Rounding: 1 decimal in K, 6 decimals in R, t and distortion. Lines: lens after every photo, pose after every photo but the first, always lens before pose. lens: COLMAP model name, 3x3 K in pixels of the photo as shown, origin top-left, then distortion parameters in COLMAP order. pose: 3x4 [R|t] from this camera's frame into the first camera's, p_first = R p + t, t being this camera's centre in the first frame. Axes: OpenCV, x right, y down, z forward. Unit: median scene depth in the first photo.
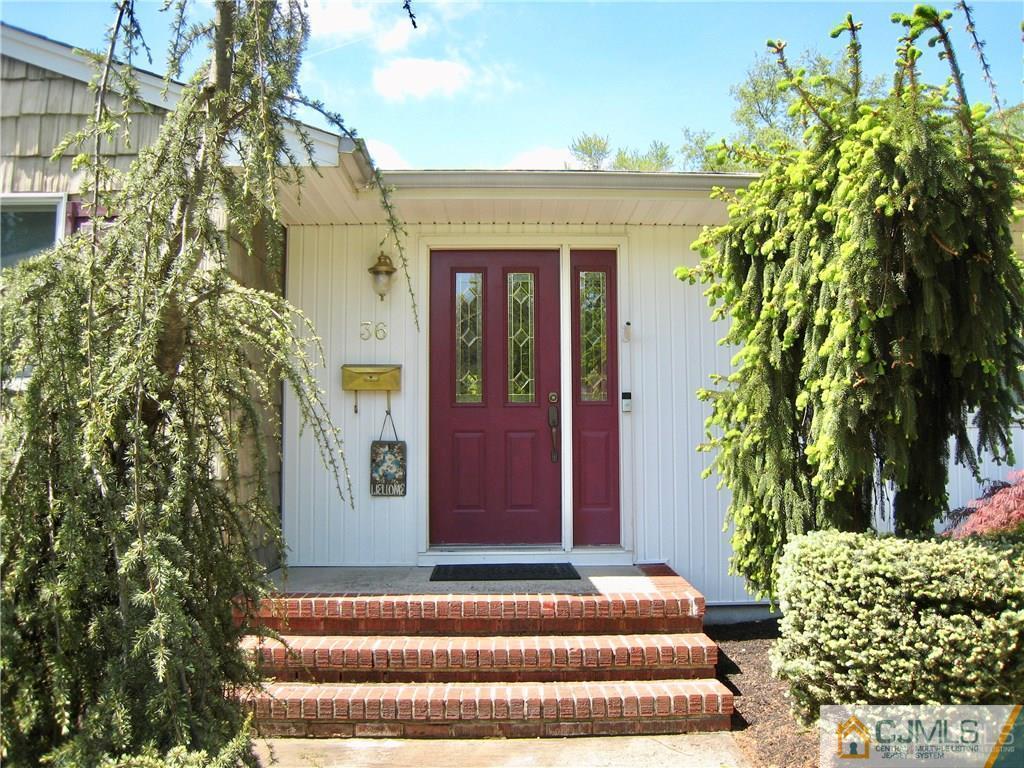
lens RADIAL K [[843.6, 0, 512.0], [0, 843.6, 384.0], [0, 0, 1]] dist [-0.091600, 0.000825]
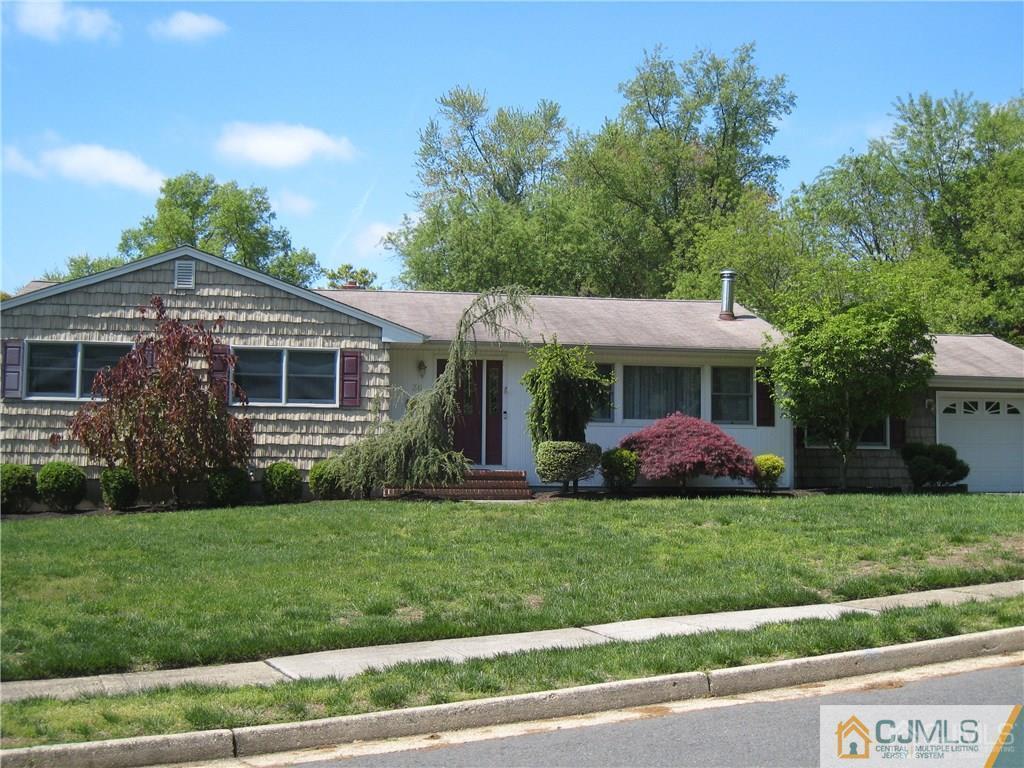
lens RADIAL K [[1361.0, 0, 512.0], [0, 1361.0, 384.0], [0, 0, 1]] dist [-0.000113, -0.000373]
pose [[0.989009, 0.023143, 0.146035, -0.580683], [-0.022861, 0.999732, -0.003606, -0.073994], [-0.146079, 0.000227, 0.989273, -4.013958]]
